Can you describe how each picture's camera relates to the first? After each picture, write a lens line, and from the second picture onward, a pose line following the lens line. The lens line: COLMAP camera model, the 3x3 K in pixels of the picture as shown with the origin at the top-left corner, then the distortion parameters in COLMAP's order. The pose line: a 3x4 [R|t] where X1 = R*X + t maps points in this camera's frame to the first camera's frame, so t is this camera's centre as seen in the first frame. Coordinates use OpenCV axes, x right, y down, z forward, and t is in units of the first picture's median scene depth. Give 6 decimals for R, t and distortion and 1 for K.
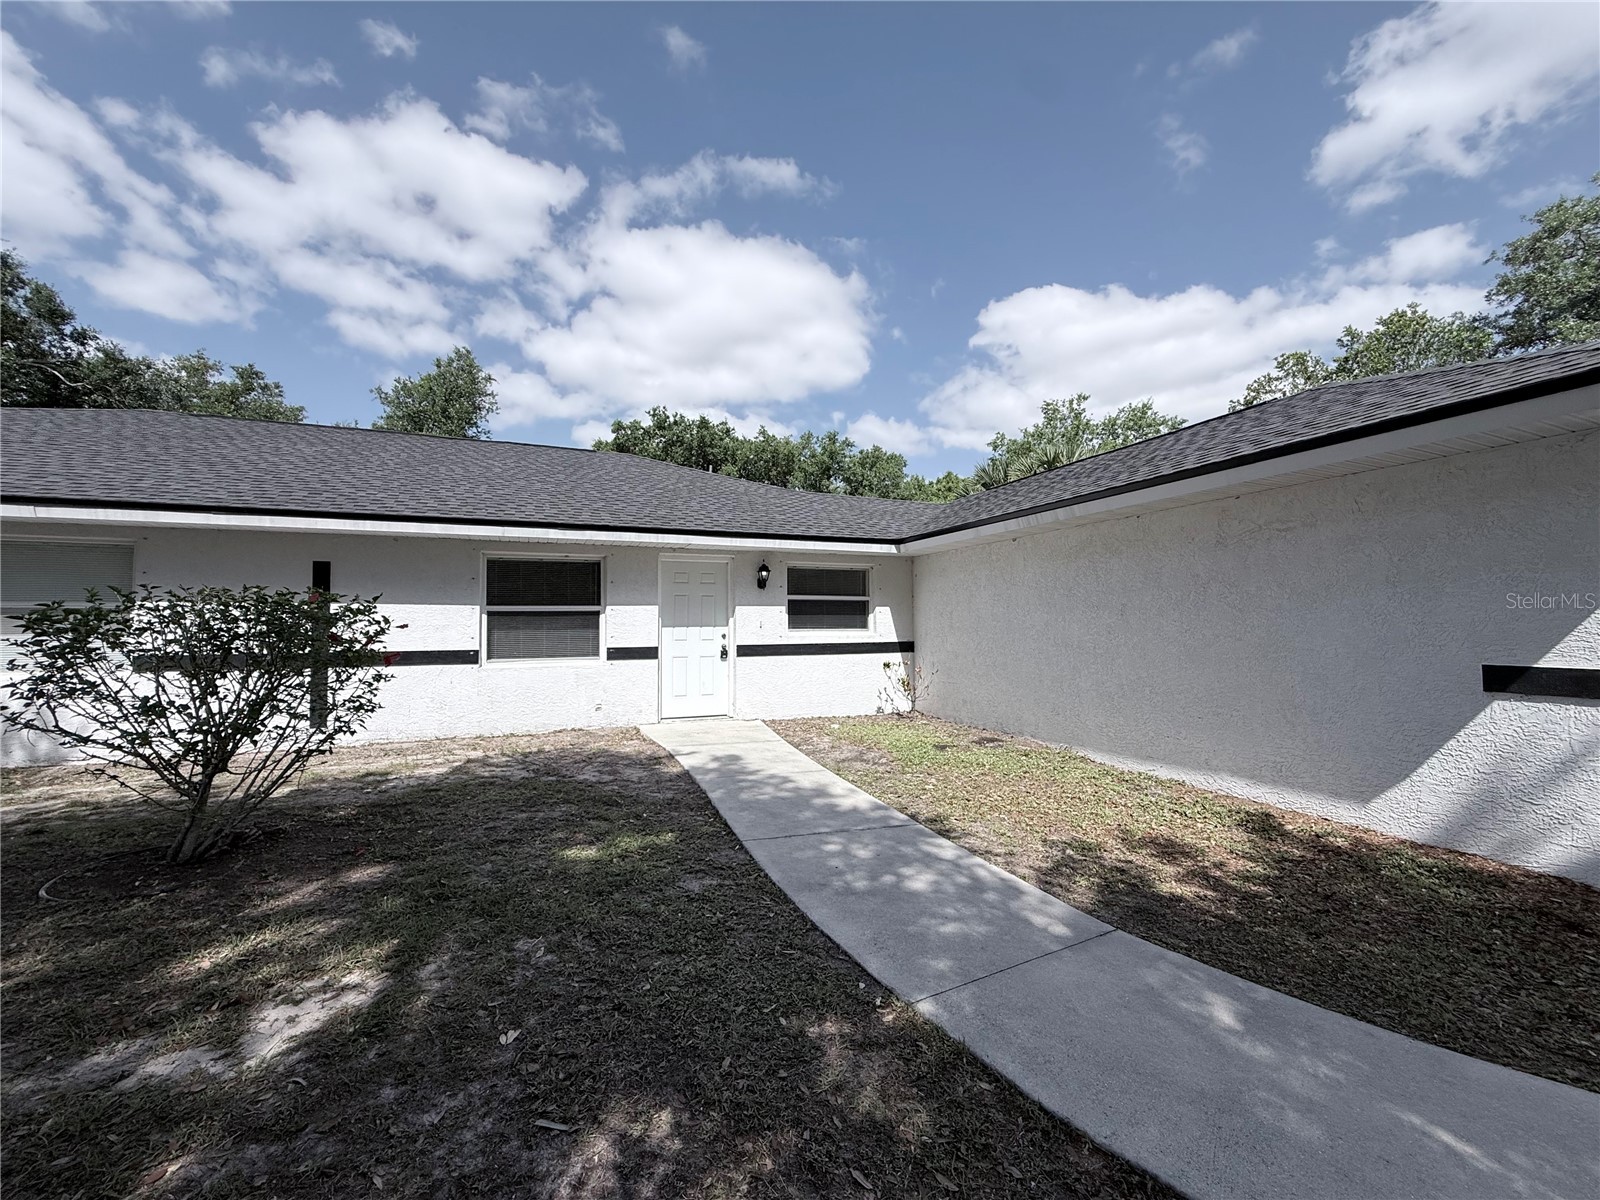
lens RADIAL K [[635.8, 0, 799.1], [0, 635.8, 601.1], [0, 0, 1]] dist [-0.000063, 0.000561]
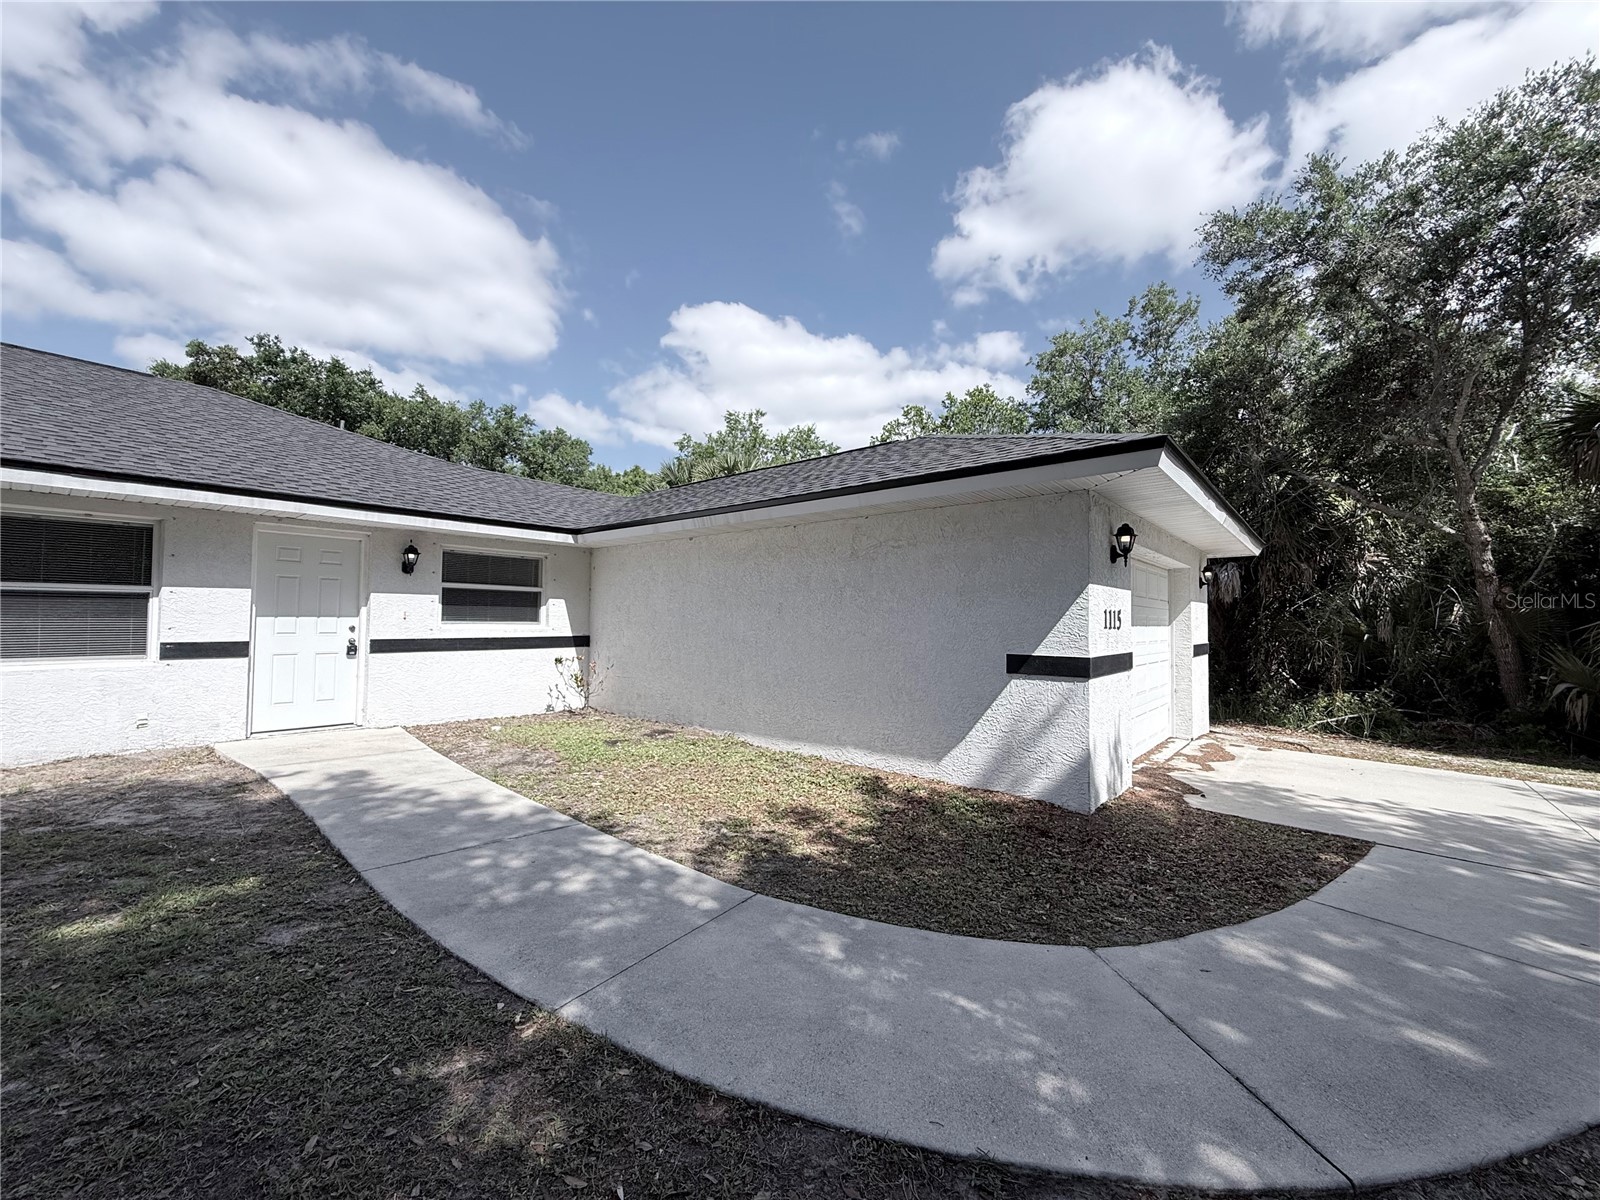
lens RADIAL K [[634.8, 0, 797.9], [0, 634.8, 598.9], [0, 0, 1]] dist [0.000789, 0.000239]
pose [[0.884454, 0.030139, 0.465652, 0.009342], [-0.032658, 0.999463, -0.002657, -0.000351], [-0.465482, -0.012857, 0.884964, -0.004546]]
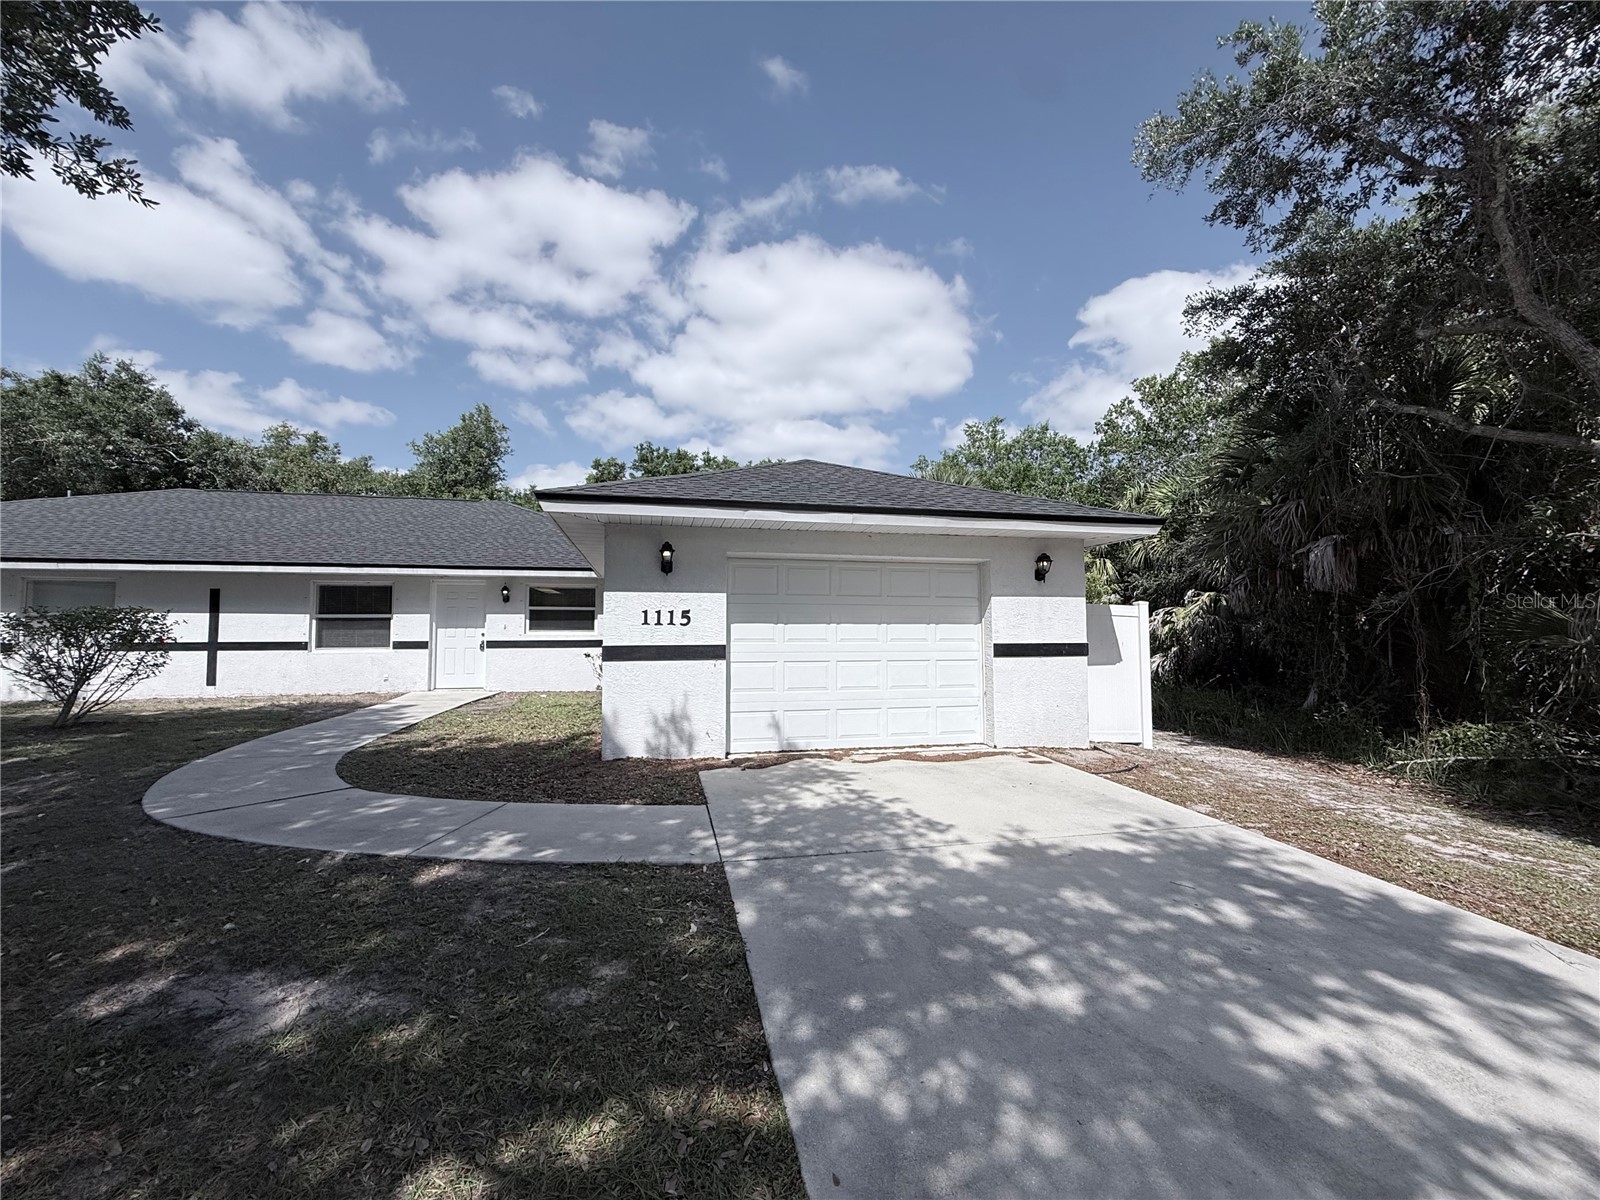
lens RADIAL K [[600.3, 0, 803.6], [0, 600.3, 638.9], [0, 0, 1]] dist [-0.008367, 0.000006]
pose [[0.987969, 0.009557, -0.154359, 0.846463], [-0.000518, 0.998288, 0.058489, -0.017507], [0.154653, -0.057705, 0.986282, -0.266822]]
